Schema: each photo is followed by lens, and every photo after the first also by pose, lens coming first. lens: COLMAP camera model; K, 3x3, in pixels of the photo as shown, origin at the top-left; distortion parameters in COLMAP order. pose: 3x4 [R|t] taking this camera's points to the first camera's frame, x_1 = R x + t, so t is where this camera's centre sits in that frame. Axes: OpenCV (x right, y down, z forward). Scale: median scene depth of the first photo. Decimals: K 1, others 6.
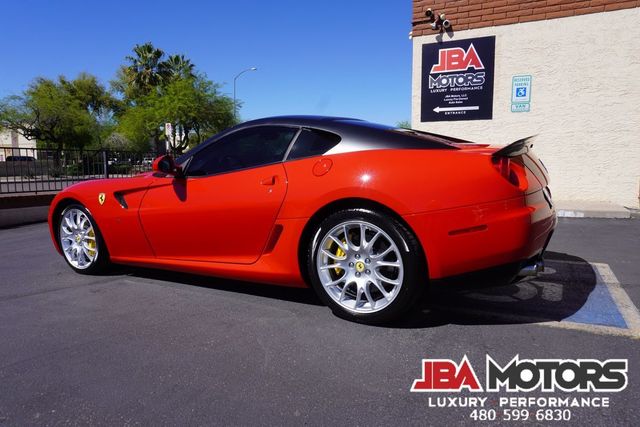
lens RADIAL K [[424.1, 0, 321.3], [0, 424.1, 211.6], [0, 0, 1]] dist [-0.046865, 0.030451]
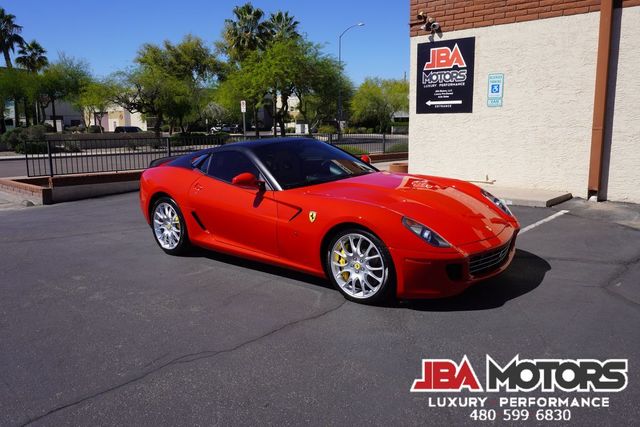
lens RADIAL K [[511.6, 0, 327.5], [0, 511.6, 217.4], [0, 0, 1]] dist [-0.032844, 0.030871]
pose [[0.964781, 0.043401, -0.259450, 0.390104], [-0.027290, 0.997487, 0.065383, -0.022562], [0.261636, -0.056000, 0.963541, -0.394338]]
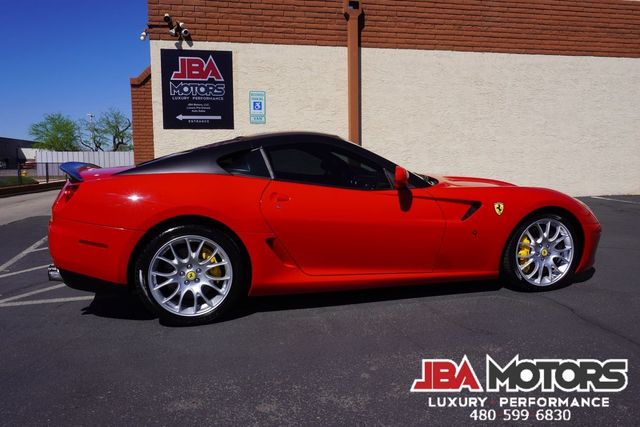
lens RADIAL K [[511.6, 0, 319.8], [0, 511.6, 211.0], [0, 0, 1]] dist [-0.032844, 0.030871]
pose [[0.776384, -0.065557, 0.626841, -0.239256], [0.083022, 0.996547, 0.001394, 0.001753], [-0.624768, 0.050959, 0.779146, -0.123498]]
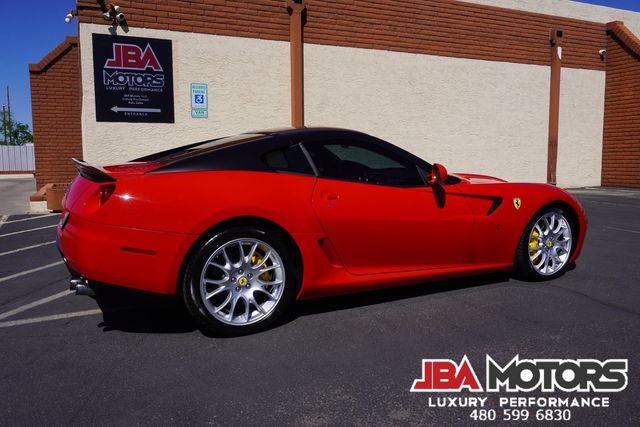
lens RADIAL K [[511.6, 0, 319.1], [0, 511.6, 211.0], [0, 0, 1]] dist [-0.032844, 0.030871]
pose [[0.622735, -0.082700, 0.778050, -0.329428], [0.097186, 0.994873, 0.027961, -0.012721], [-0.776374, 0.058203, 0.627579, -0.012246]]
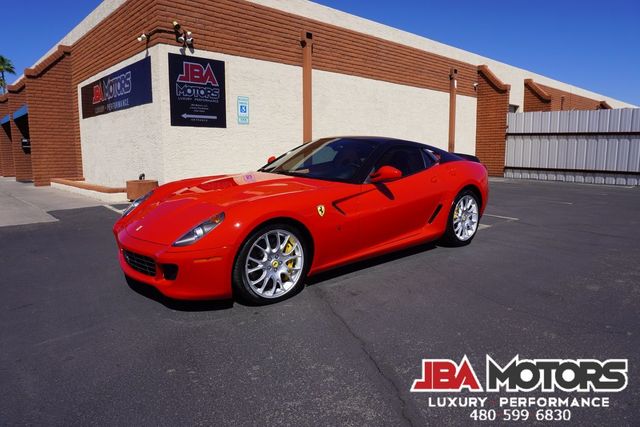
lens RADIAL K [[424.1, 0, 323.0], [0, 424.1, 209.8], [0, 0, 1]] dist [-0.046865, 0.030451]
pose [[0.351107, -0.121505, 0.928418, -0.672005], [0.111501, 0.989915, 0.087385, -0.055284], [-0.929673, 0.072838, 0.361114, 0.290093]]
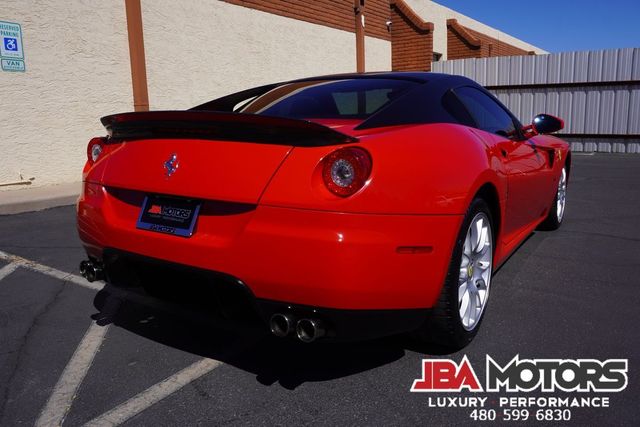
lens RADIAL K [[511.6, 0, 316.4], [0, 511.6, 213.0], [0, 0, 1]] dist [-0.032844, 0.030871]
pose [[0.139700, -0.172262, 0.975095, -0.358419], [0.146663, 0.977489, 0.151673, -0.045402], [-0.979272, 0.121822, 0.161819, 0.337282]]
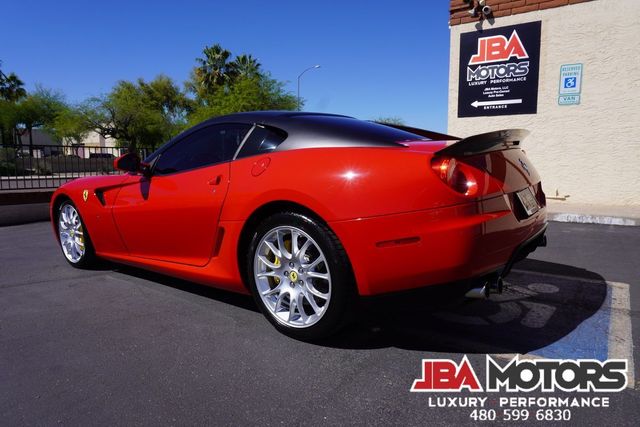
lens RADIAL K [[424.1, 0, 322.6], [0, 424.1, 211.7], [0, 0, 1]] dist [-0.046865, 0.030451]
pose [[0.987705, 0.023393, -0.154567, 0.094538], [-0.022444, 0.999717, 0.007883, -0.005475], [0.154708, -0.004317, 0.987951, 0.037421]]
